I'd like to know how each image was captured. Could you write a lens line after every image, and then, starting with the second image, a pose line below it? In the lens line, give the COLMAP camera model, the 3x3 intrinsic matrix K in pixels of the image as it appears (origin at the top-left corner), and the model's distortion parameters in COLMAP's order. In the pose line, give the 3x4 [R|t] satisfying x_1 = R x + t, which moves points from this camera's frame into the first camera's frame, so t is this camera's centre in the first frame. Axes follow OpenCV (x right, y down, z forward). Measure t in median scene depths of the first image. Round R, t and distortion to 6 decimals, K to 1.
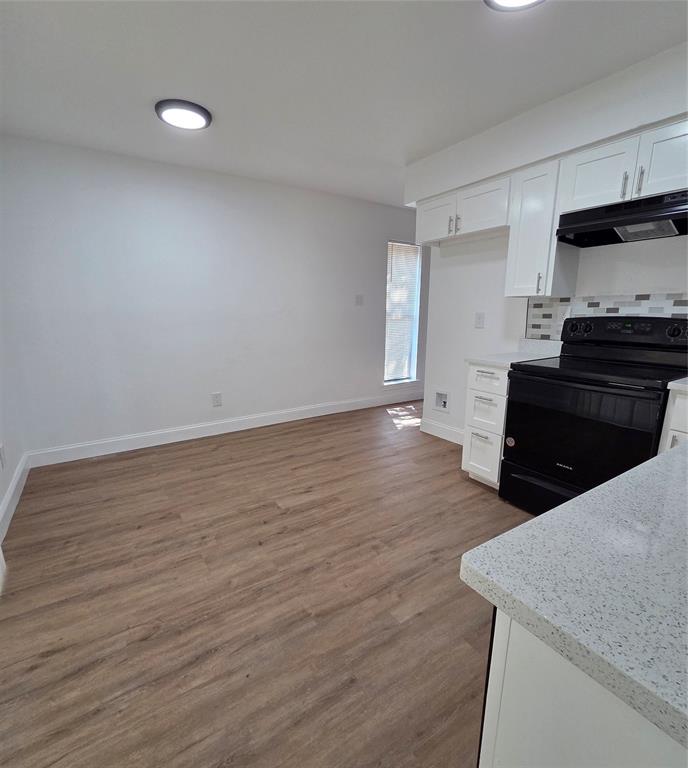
lens RADIAL K [[374.9, 0, 338.3], [0, 374.9, 386.3], [0, 0, 1]] dist [0.004329, -0.000770]
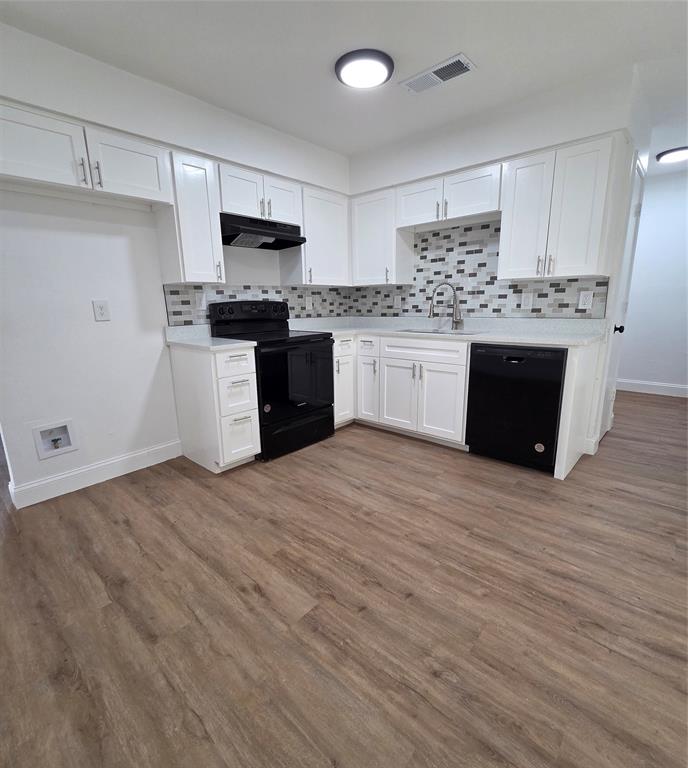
lens RADIAL K [[374.9, 0, 338.3], [0, 374.9, 386.3], [0, 0, 1]] dist [0.004329, -0.000770]
pose [[-0.247726, -0.209495, 0.945909, -0.746787], [0.214581, 0.940228, 0.264434, -0.193876], [-0.944768, 0.268482, -0.187965, 1.086275]]
